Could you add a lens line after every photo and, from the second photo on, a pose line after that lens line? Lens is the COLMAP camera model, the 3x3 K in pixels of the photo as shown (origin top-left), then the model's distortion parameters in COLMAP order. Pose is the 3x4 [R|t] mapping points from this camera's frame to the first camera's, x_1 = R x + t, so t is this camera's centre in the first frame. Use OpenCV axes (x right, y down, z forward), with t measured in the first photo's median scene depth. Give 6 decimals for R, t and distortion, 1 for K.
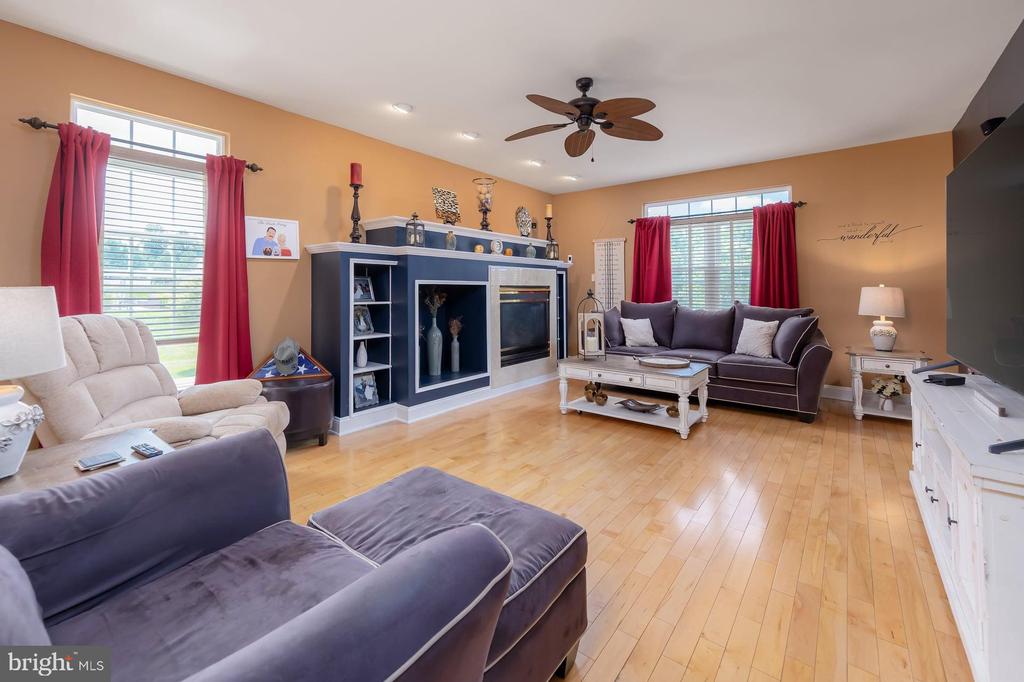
lens RADIAL K [[473.8, 0, 512.0], [0, 473.8, 341.0], [0, 0, 1]] dist [-0.001080, -0.000238]
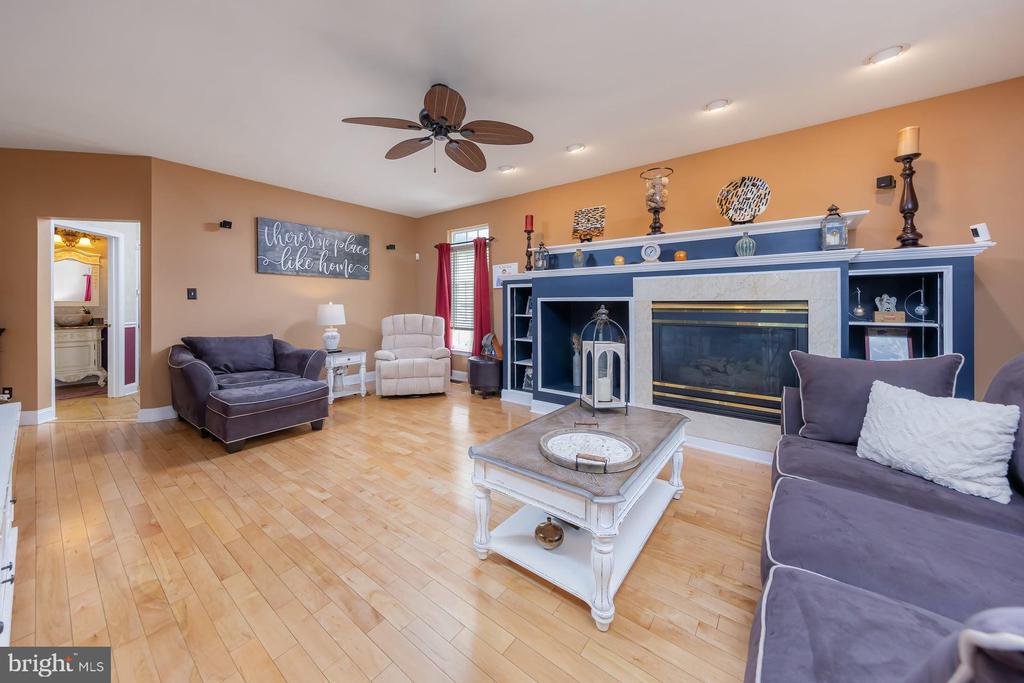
lens RADIAL K [[351.7, 0, 512.0], [0, 351.7, 341.5], [0, 0, 1]] dist [0.017019, -0.000017]
pose [[-0.024233, 0.100199, -0.994672, 0.617377], [-0.114210, 0.988173, 0.102327, -0.090350], [0.993161, 0.116081, -0.012503, 0.840098]]
